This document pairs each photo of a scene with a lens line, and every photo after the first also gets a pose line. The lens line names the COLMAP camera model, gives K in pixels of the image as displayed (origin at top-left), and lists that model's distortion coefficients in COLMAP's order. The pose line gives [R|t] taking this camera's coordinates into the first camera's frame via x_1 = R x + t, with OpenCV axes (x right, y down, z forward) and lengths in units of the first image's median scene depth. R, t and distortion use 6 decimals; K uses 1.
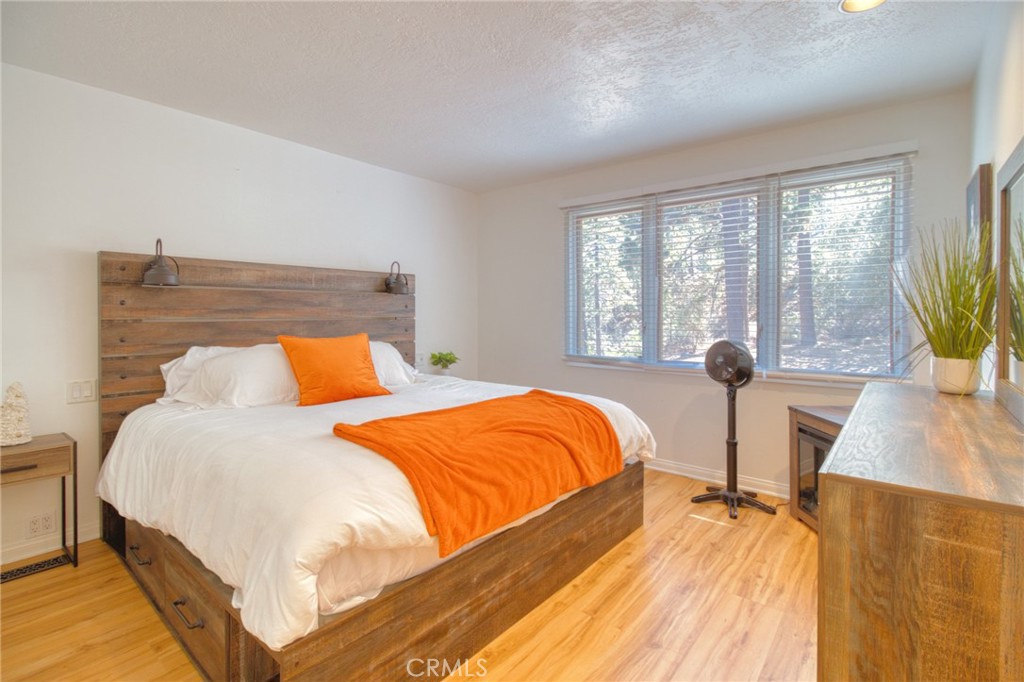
lens RADIAL K [[478.9, 0, 515.2], [0, 478.9, 314.5], [0, 0, 1]] dist [-0.000728, -0.015798]
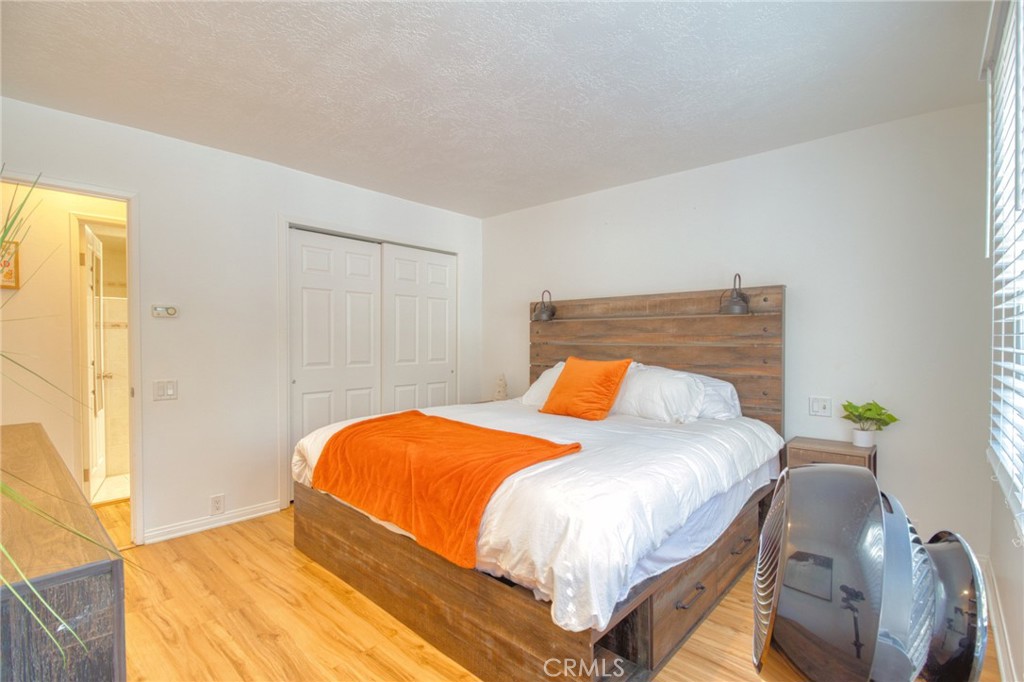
lens RADIAL K [[473.6, 0, 517.8], [0, 473.6, 341.6], [0, 0, 1]] dist [0.002784, -0.014279]
pose [[-0.049458, 0.006406, -0.998756, 0.731320], [-0.003123, 0.999974, 0.006568, -0.003183], [0.998771, 0.003444, -0.049437, 0.903107]]
